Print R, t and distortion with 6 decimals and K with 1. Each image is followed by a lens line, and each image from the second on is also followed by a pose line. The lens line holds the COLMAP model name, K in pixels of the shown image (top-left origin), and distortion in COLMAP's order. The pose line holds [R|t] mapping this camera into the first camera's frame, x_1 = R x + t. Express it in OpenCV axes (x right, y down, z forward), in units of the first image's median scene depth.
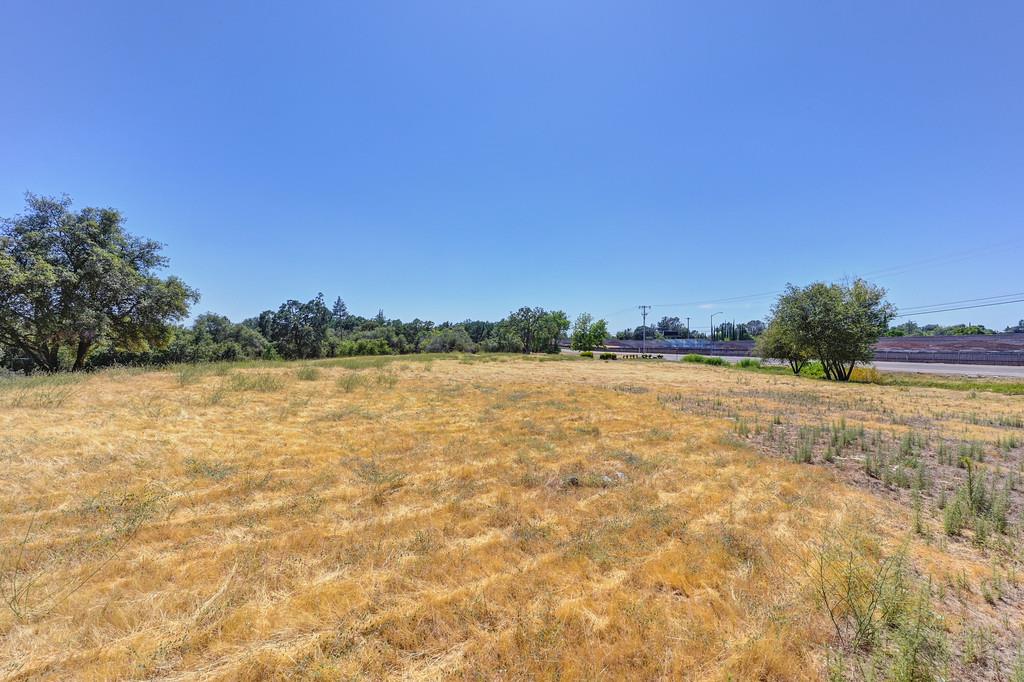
lens RADIAL K [[401.2, 0, 512.0], [0, 401.2, 341.0], [0, 0, 1]] dist [-0.003254, -0.000308]
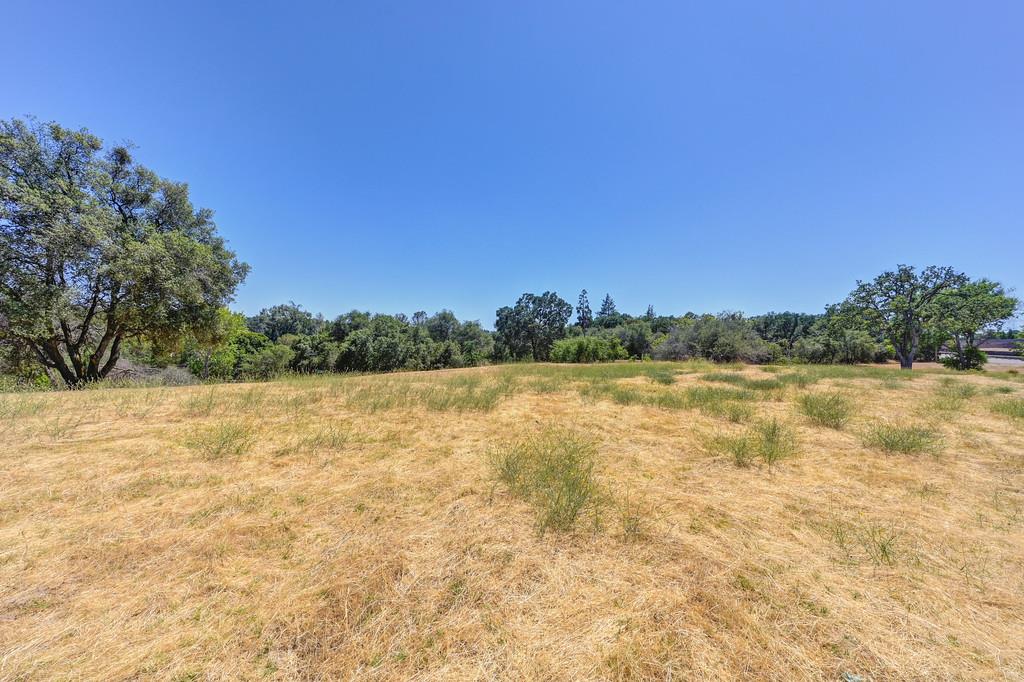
lens RADIAL K [[401.2, 0, 512.0], [0, 401.2, 341.0], [0, 0, 1]] dist [-0.003254, -0.000308]
pose [[0.769663, 0.000410, -0.638451, -0.011582], [-0.003176, 0.999990, -0.003186, 0.003369], [0.638443, 0.004480, 0.769656, 0.228785]]
